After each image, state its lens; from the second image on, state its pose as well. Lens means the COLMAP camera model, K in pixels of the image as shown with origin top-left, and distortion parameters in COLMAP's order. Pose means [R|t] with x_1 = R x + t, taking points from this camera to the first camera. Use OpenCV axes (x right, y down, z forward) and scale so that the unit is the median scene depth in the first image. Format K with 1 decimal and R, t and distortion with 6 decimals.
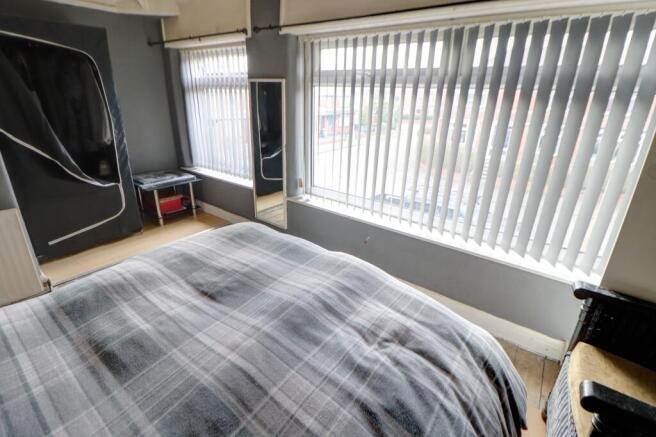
lens RADIAL K [[302.7, 0, 324.9], [0, 302.7, 200.5], [0, 0, 1]] dist [0.013132, -0.000223]
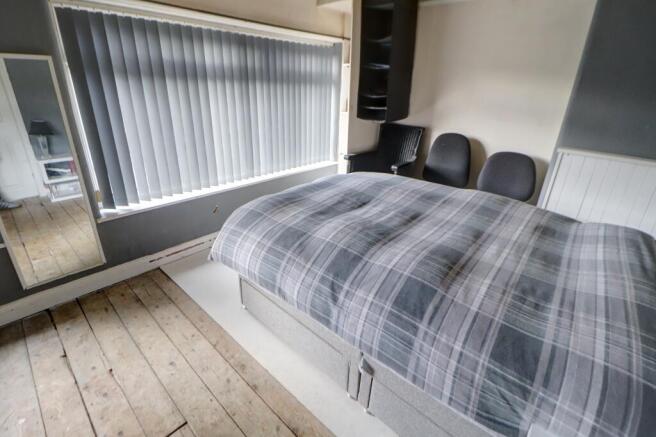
lens RADIAL K [[302.7, 0, 324.9], [0, 302.7, 200.5], [0, 0, 1]] dist [0.013132, -0.000223]
pose [[0.103550, -0.381224, 0.918665, -1.952777], [0.313376, 0.889093, 0.333629, -0.345348], [-0.943966, 0.253340, 0.211533, 0.820660]]
